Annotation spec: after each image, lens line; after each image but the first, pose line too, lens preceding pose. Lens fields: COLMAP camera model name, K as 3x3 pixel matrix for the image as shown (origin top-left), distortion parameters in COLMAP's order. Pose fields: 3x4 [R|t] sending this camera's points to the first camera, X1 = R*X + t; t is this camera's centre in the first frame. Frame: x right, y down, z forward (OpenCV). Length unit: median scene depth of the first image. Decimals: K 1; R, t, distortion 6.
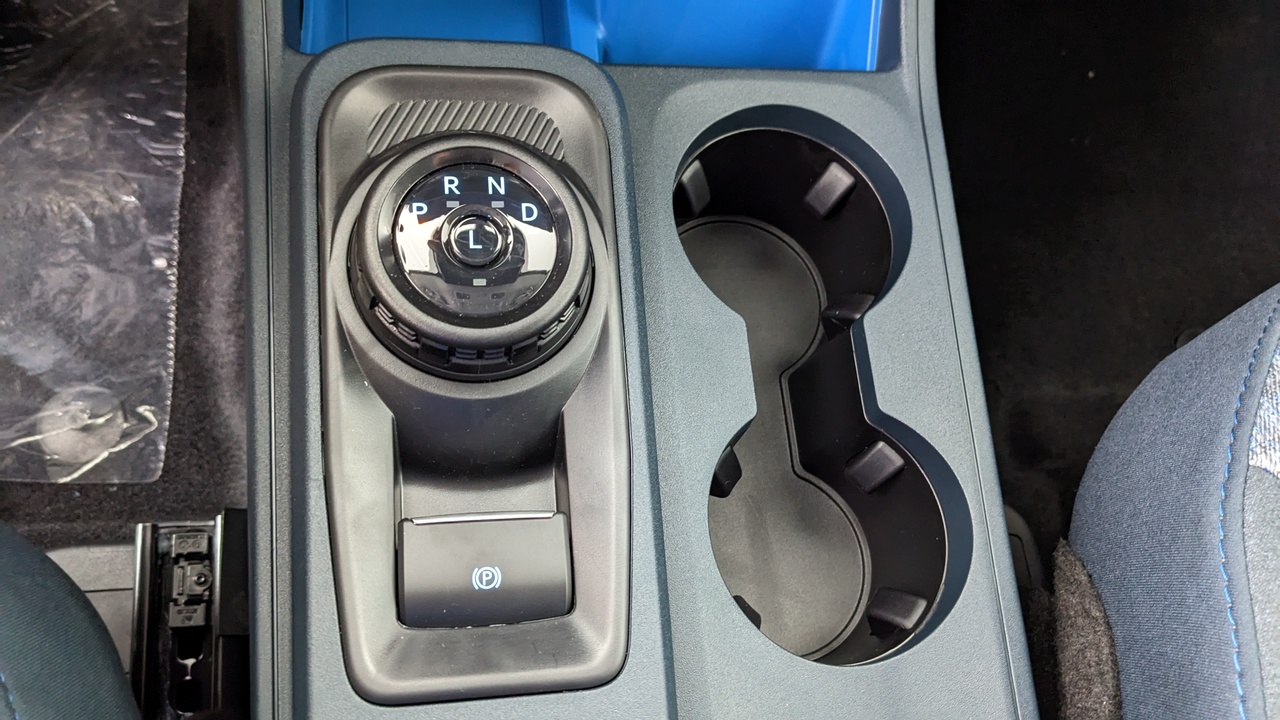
lens RADIAL K [[1003.0, 0, 643.3], [0, 1003.0, 381.0], [0, 0, 1]] dist [0.044297, -0.093031]
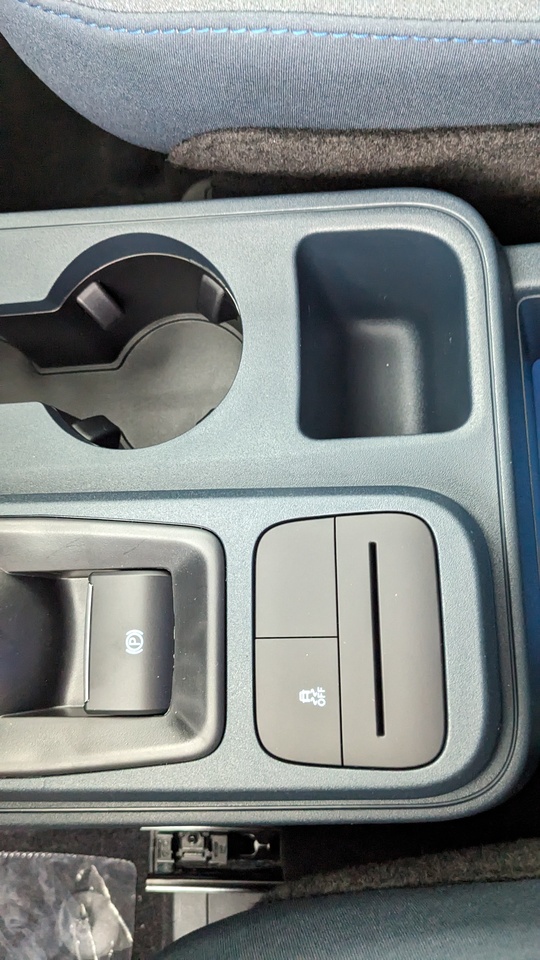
lens RADIAL K [[766.4, 0, 268.4], [0, 766.4, 473.4], [0, 0, 1]] dist [0.000096, -0.039426]
pose [[0.042732, -0.999030, -0.010598, 0.038014], [0.985685, 0.040425, 0.163680, 0.116816], [-0.163092, -0.017440, 0.986457, 0.039828]]
